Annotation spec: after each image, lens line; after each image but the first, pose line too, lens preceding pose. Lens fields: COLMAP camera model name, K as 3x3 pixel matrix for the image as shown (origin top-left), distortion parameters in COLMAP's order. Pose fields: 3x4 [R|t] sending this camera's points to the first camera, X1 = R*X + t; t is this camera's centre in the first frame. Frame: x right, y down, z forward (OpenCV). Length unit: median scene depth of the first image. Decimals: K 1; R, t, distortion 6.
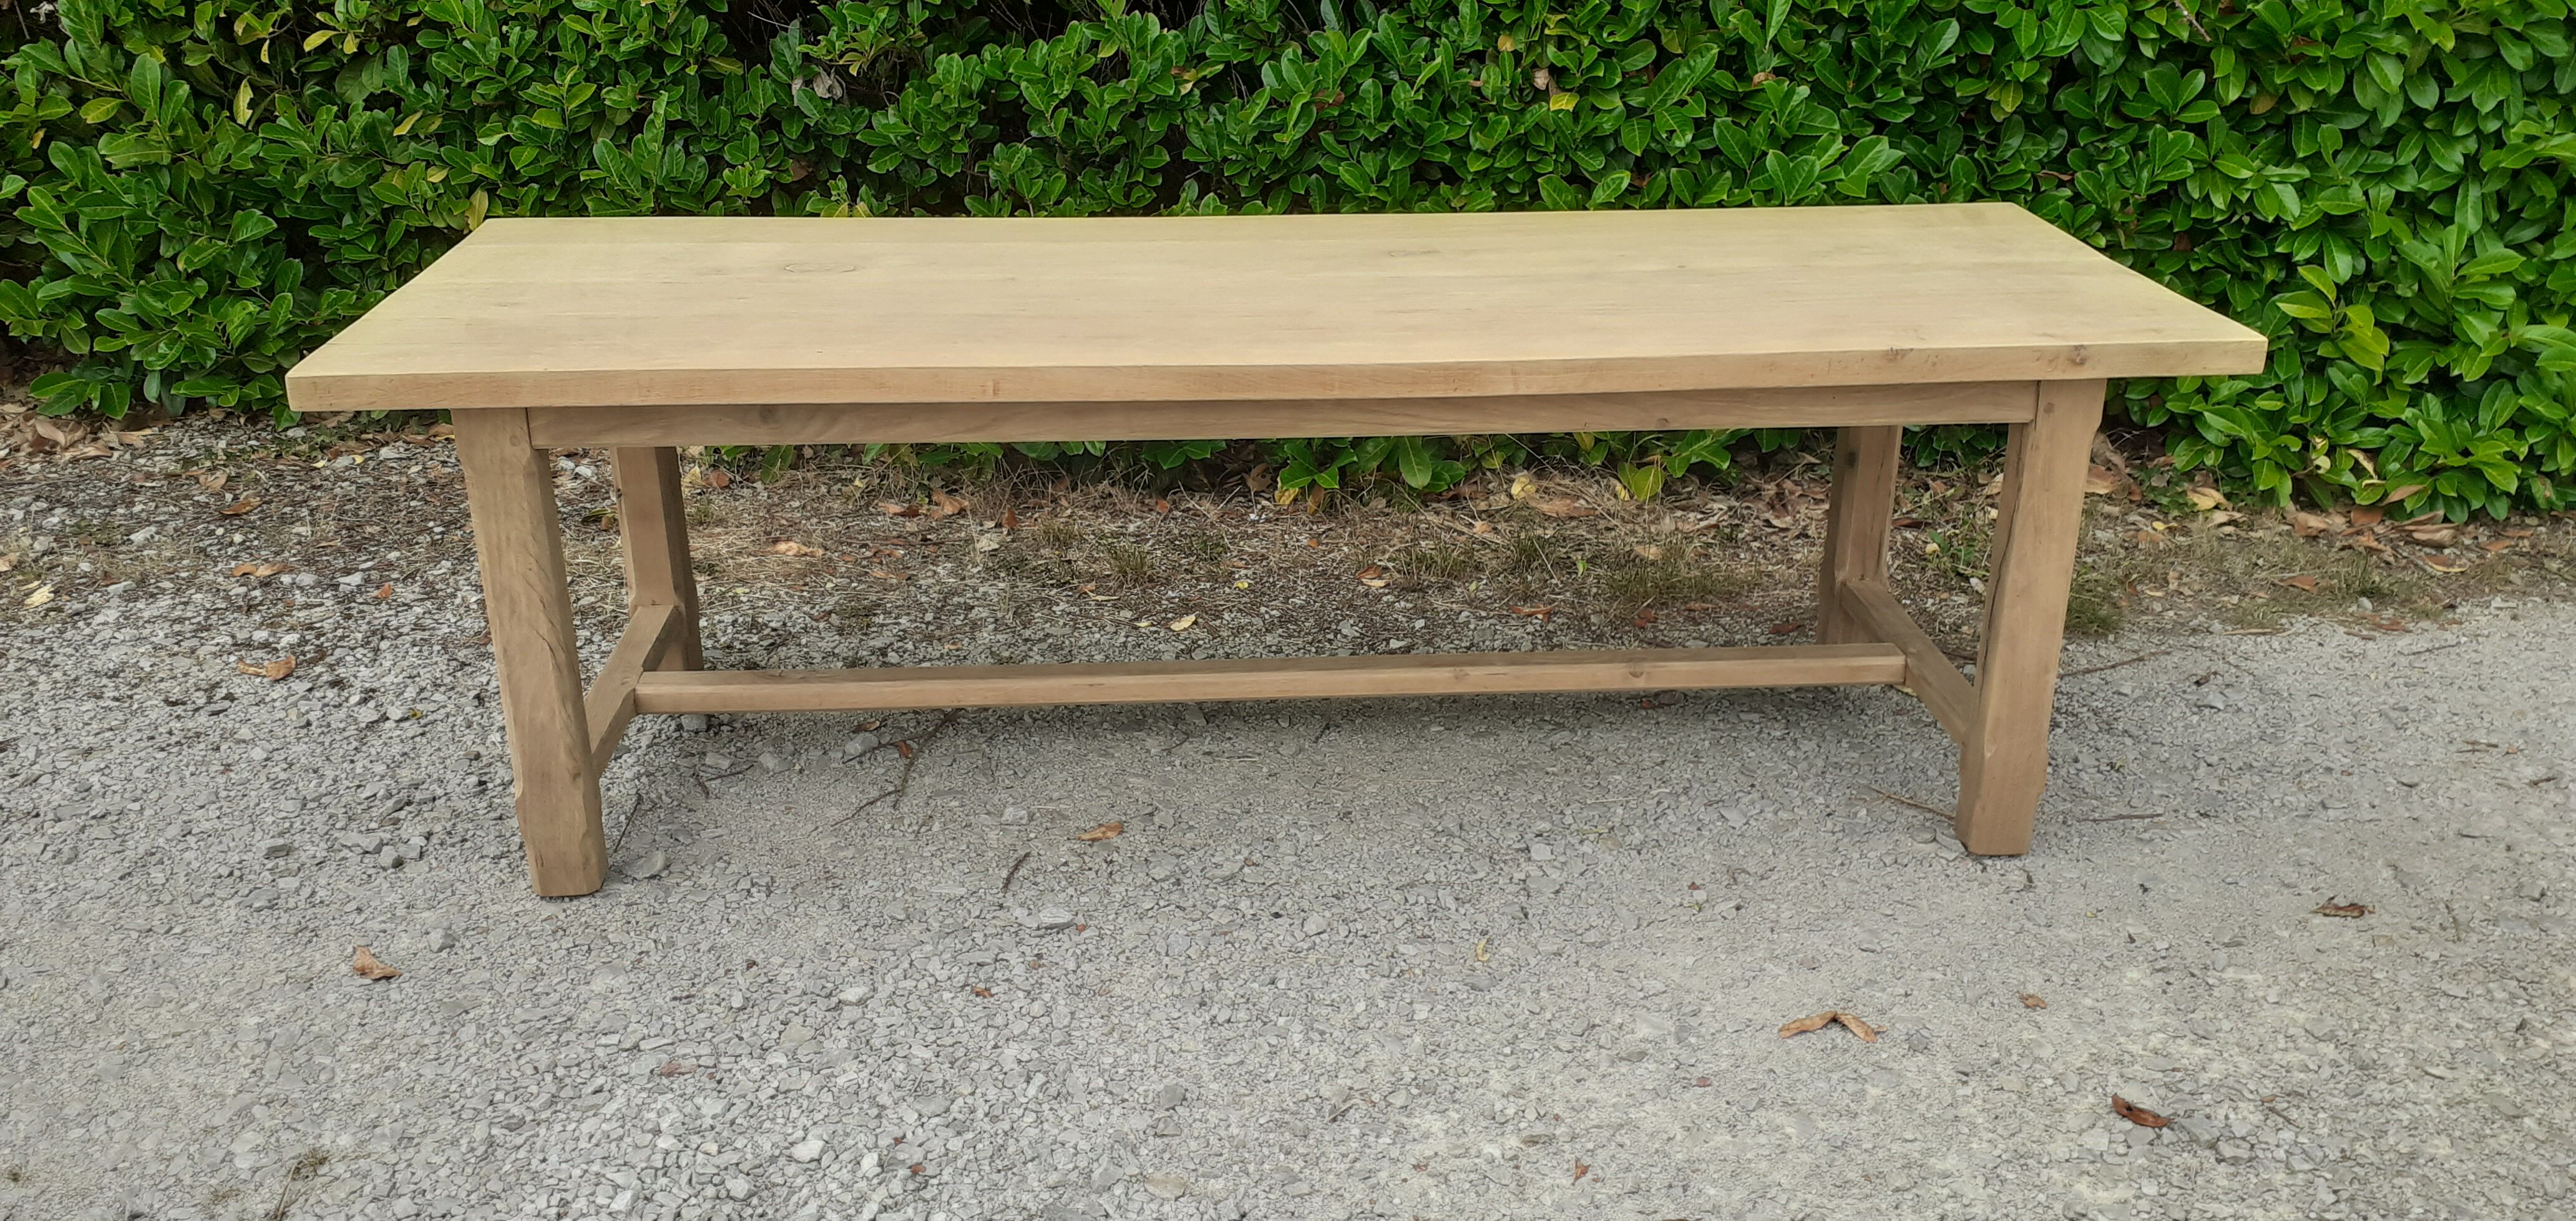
lens RADIAL K [[2058.4, 0, 1301.5], [0, 2058.4, 622.3], [0, 0, 1]] dist [0.064310, -0.115375]
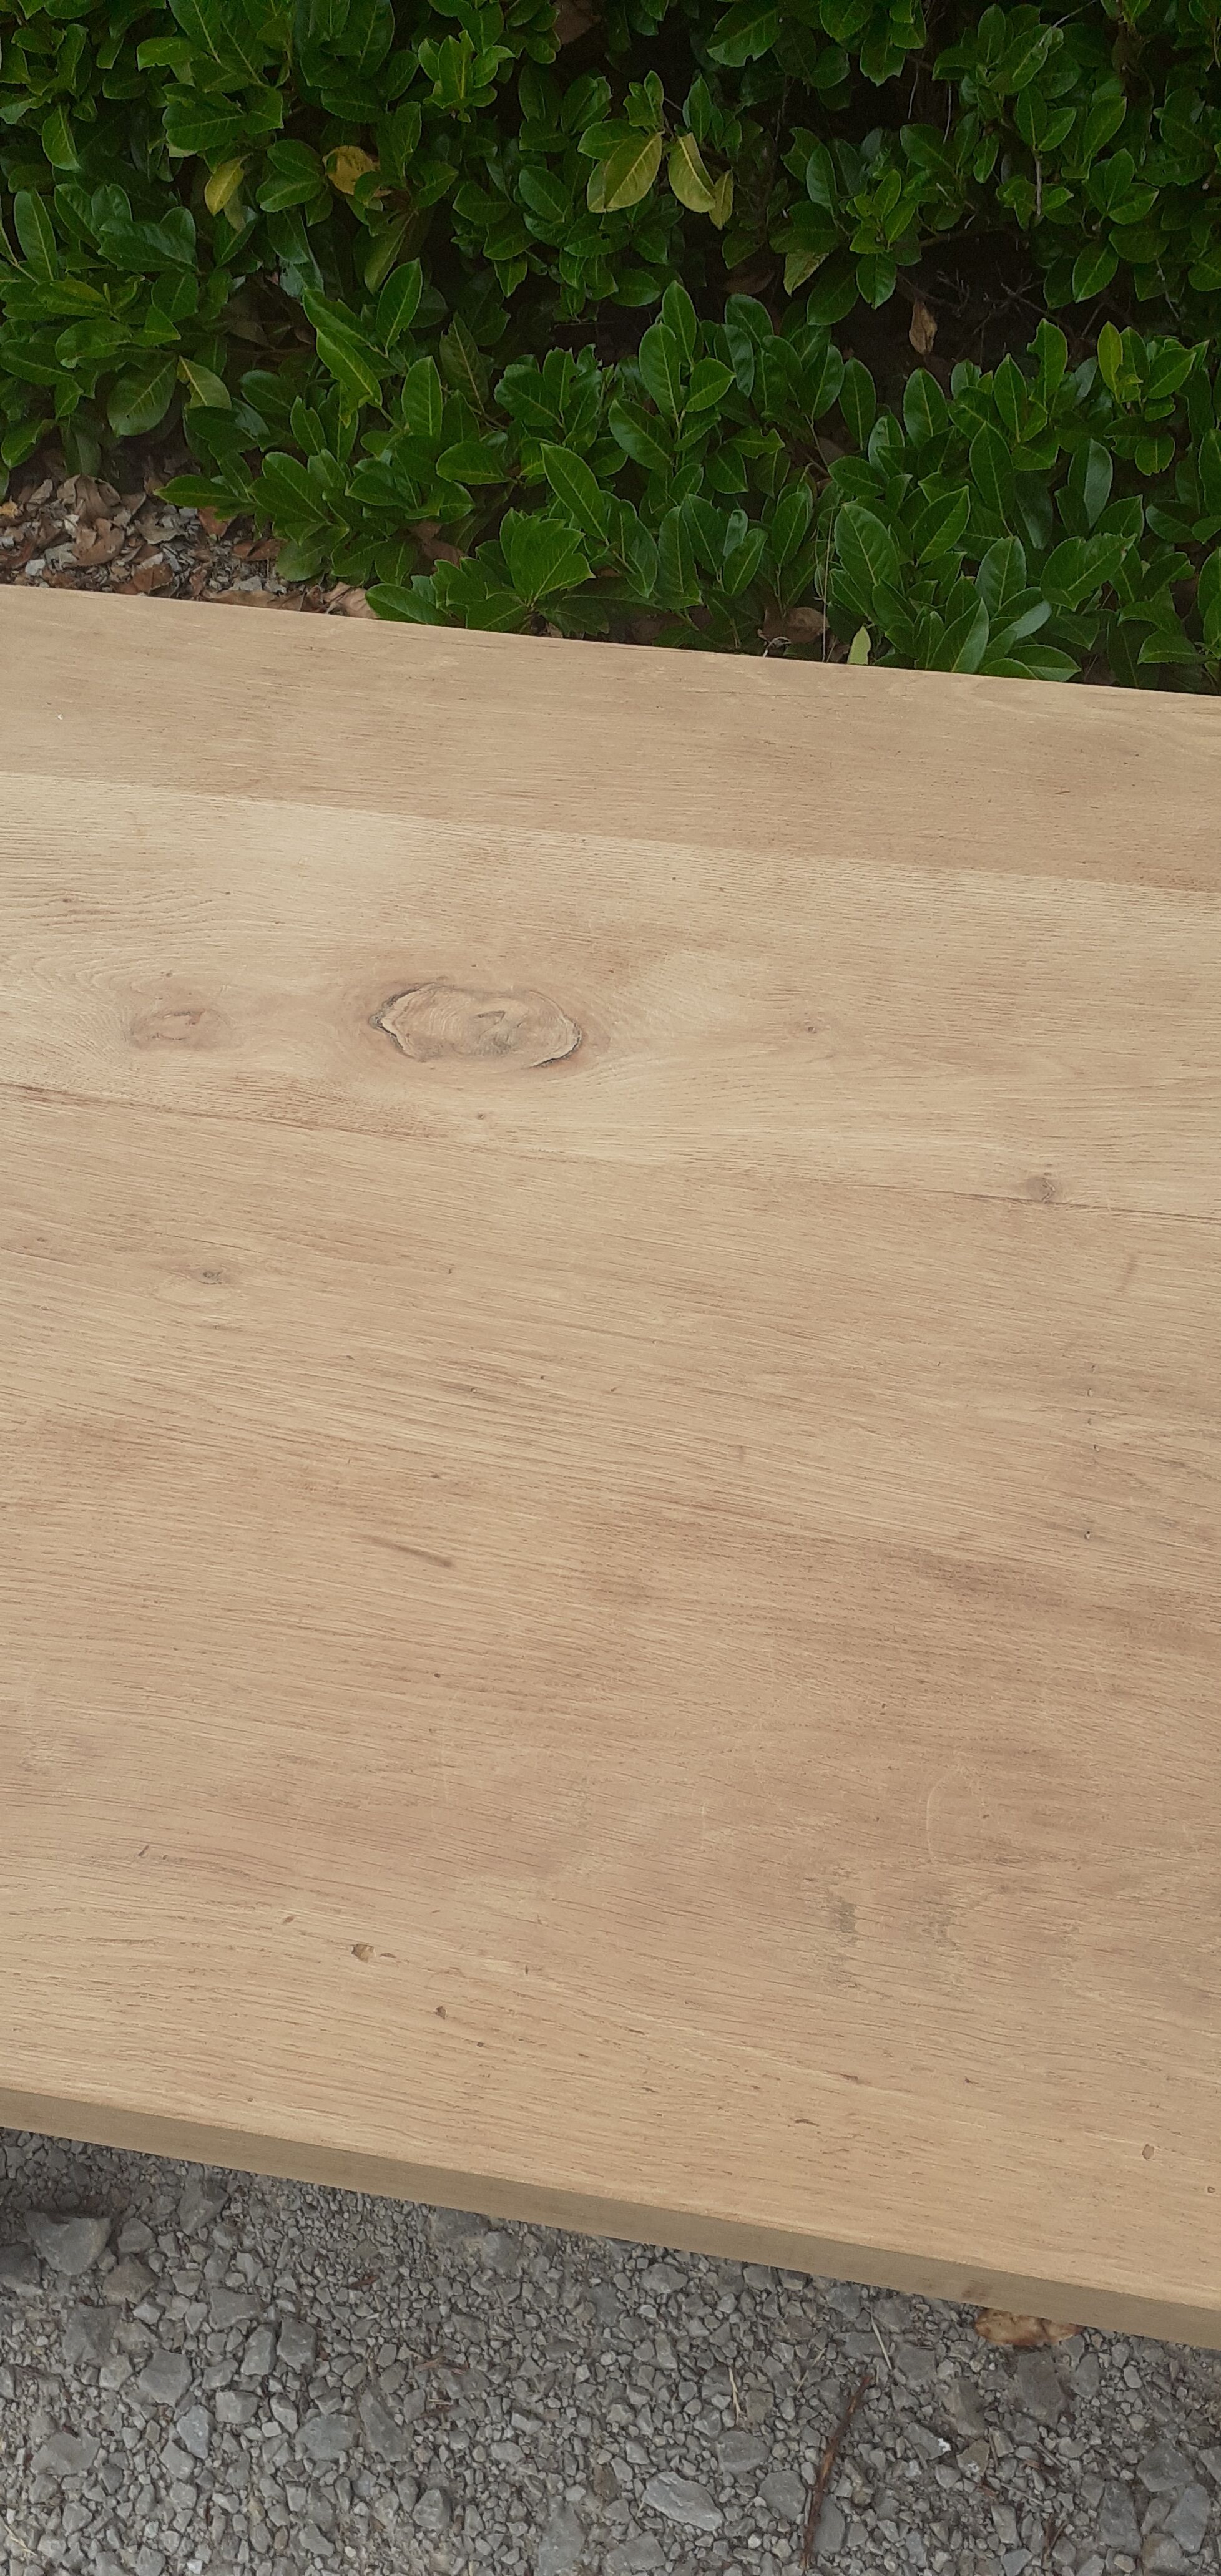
lens RADIAL K [[2058.4, 0, 653.0], [0, 2058.4, 1268.8], [0, 0, 1]] dist [0.064310, -0.115375]
pose [[0.970496, 0.171279, -0.169711, -0.102646], [-0.073525, 0.880545, 0.468225, -0.214271], [0.229635, -0.441932, 0.867158, 0.505437]]
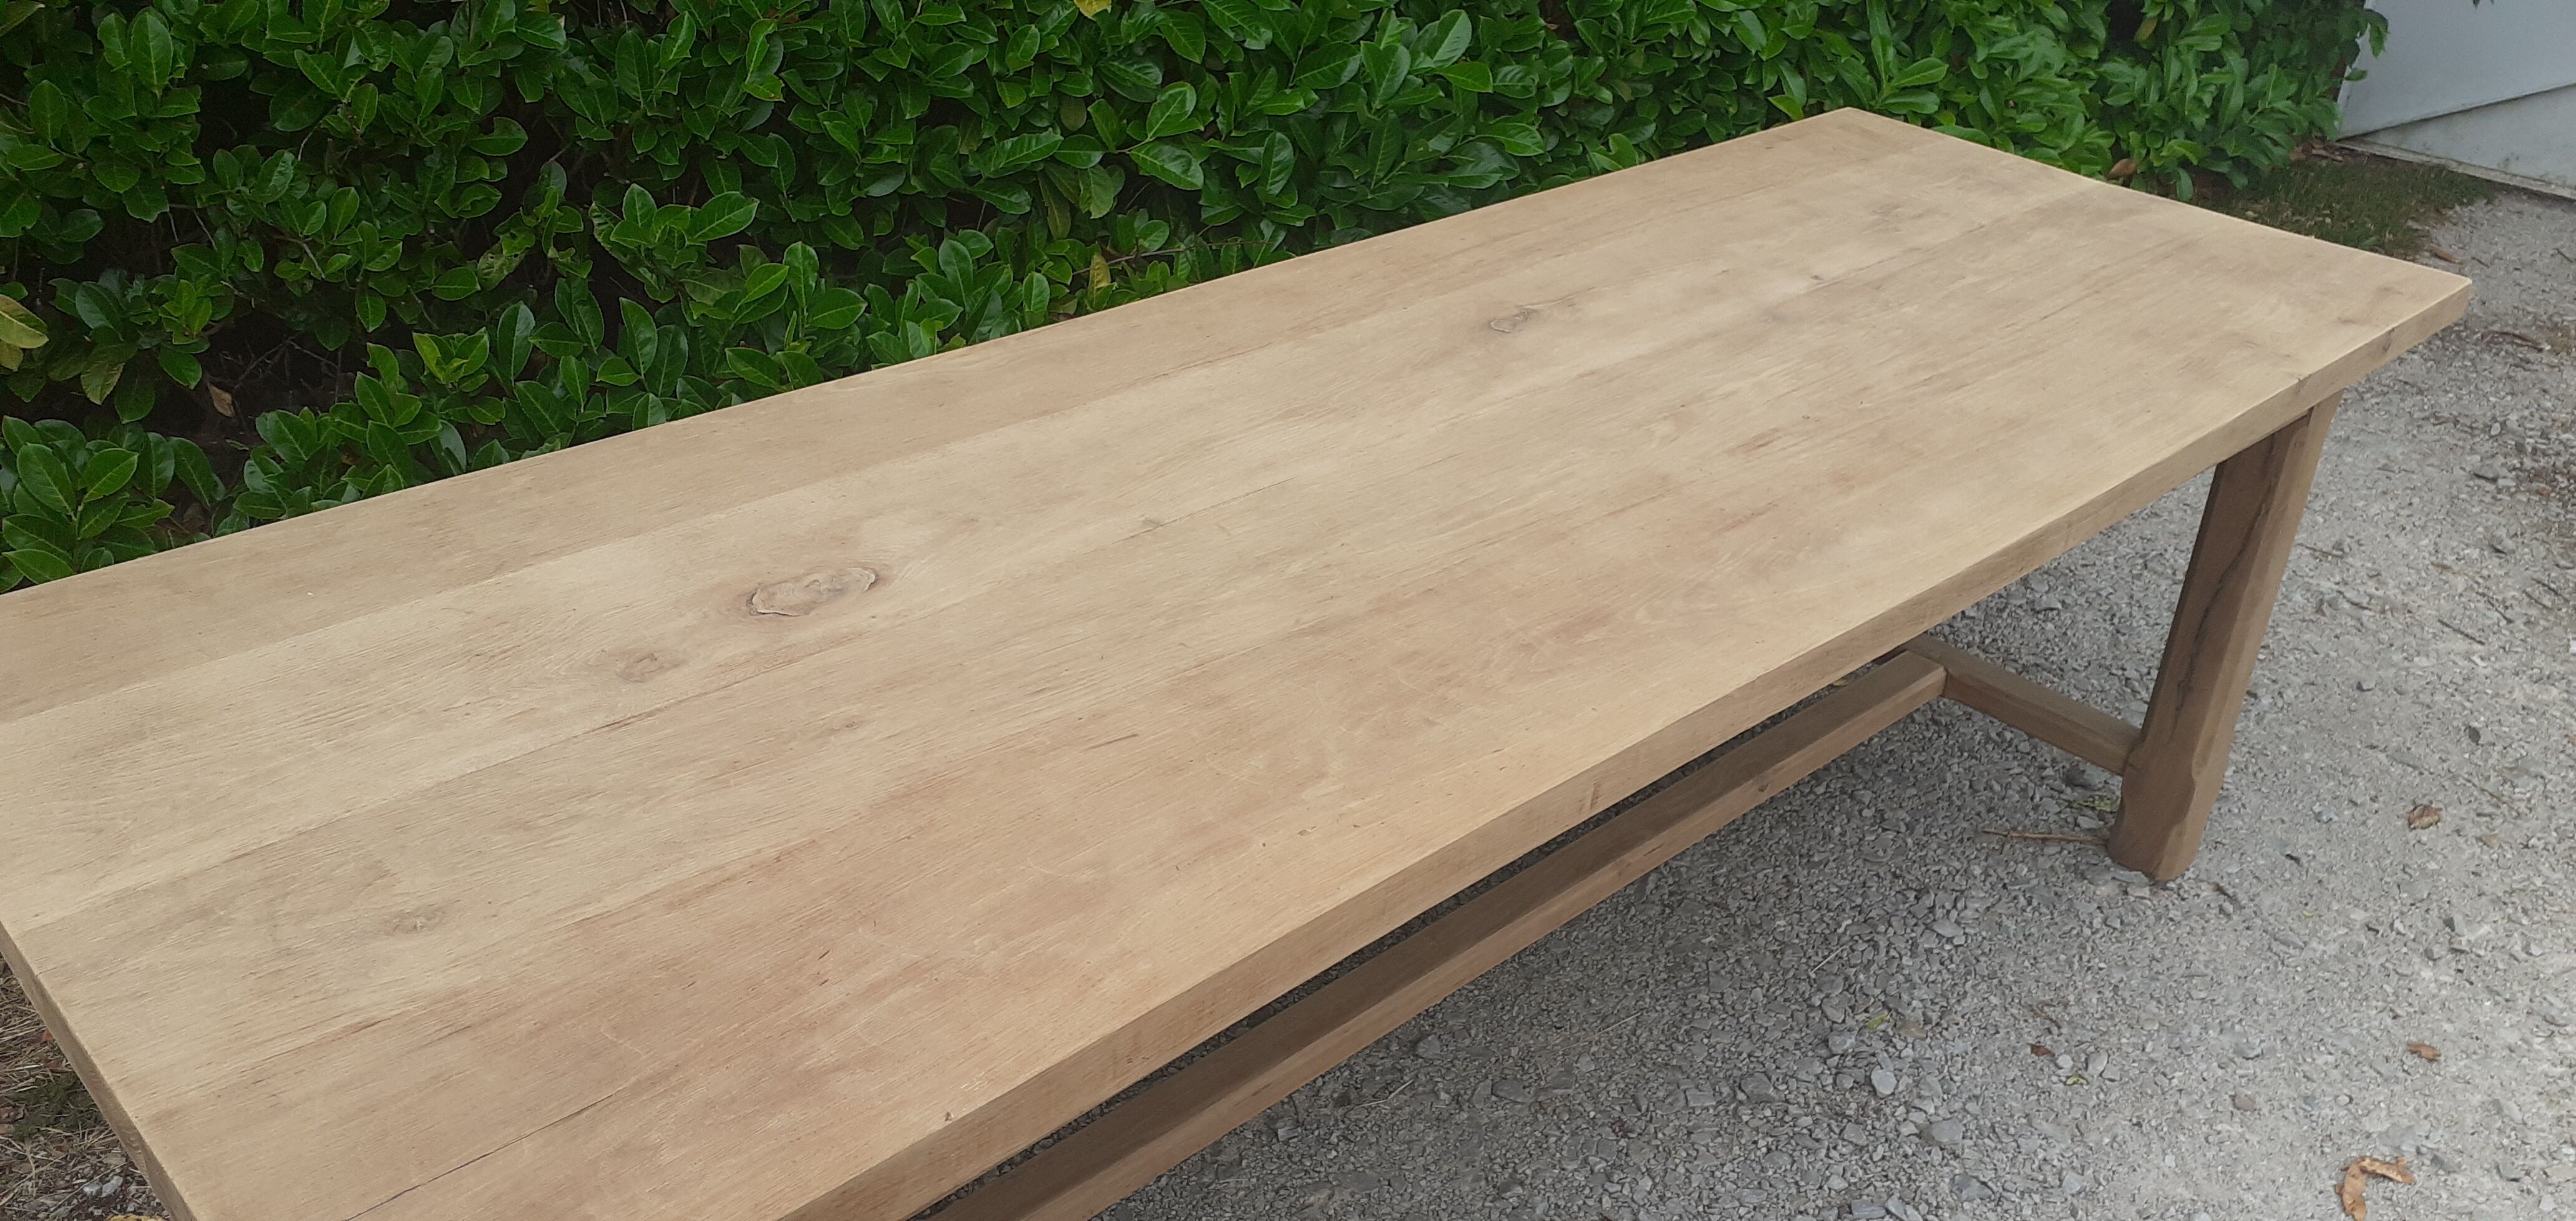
lens RADIAL K [[2058.4, 0, 1288.3], [0, 2058.4, 607.1], [0, 0, 1]] dist [0.064310, -0.115375]
pose [[0.765654, -0.272923, 0.582484, -0.320221], [0.197720, 0.961543, 0.190635, -0.175083], [-0.612112, -0.030791, 0.790171, 0.379134]]
